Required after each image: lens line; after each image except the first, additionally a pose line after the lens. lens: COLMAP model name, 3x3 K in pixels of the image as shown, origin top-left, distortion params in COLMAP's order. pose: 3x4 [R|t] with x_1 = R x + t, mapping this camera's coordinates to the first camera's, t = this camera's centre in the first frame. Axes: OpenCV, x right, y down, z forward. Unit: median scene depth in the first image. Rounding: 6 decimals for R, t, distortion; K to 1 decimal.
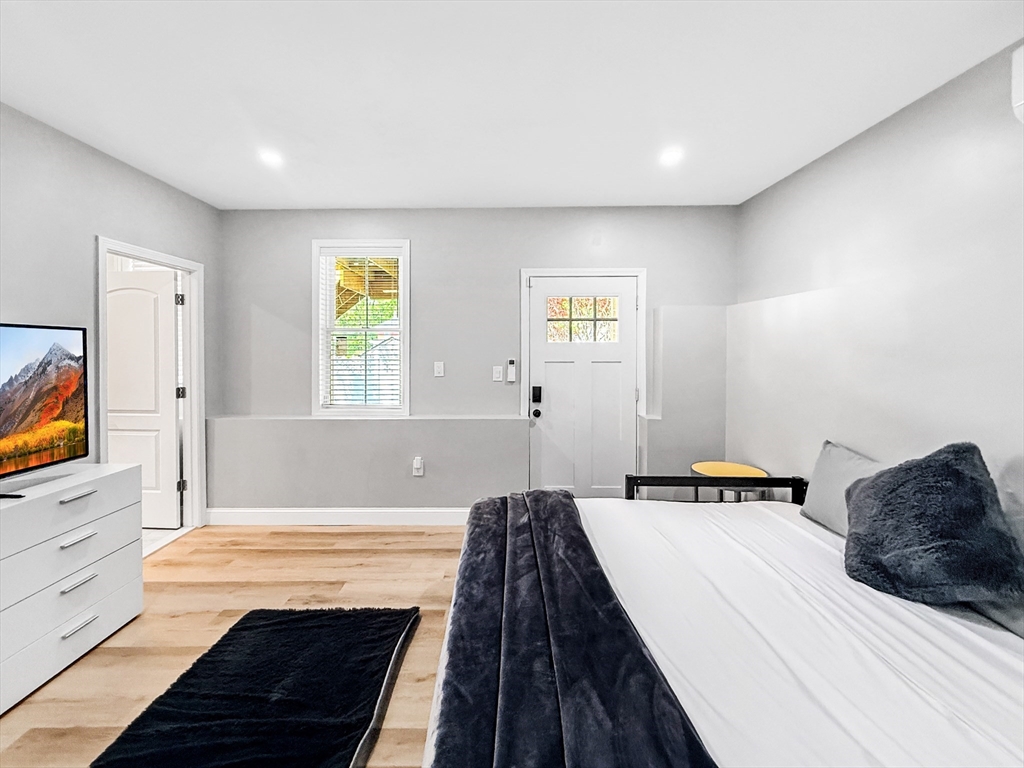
lens RADIAL K [[414.9, 0, 517.9], [0, 414.9, 351.2], [0, 0, 1]] dist [0.001875, 0.000223]
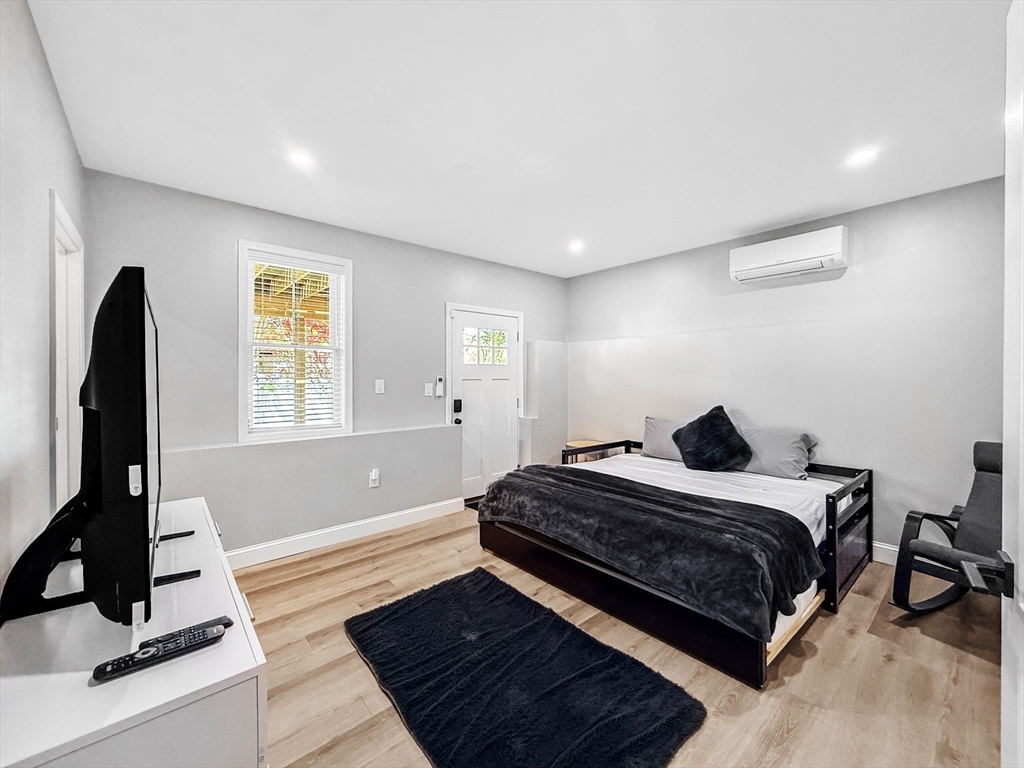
lens RADIAL K [[414.9, 0, 486.1], [0, 414.9, 379.7], [0, 0, 1]] dist [0.001875, 0.000223]
pose [[0.762133, -0.002739, 0.647415, -0.727414], [0.002995, 0.999995, 0.000705, 0.027749], [-0.647414, 0.001401, 0.762137, 0.008881]]
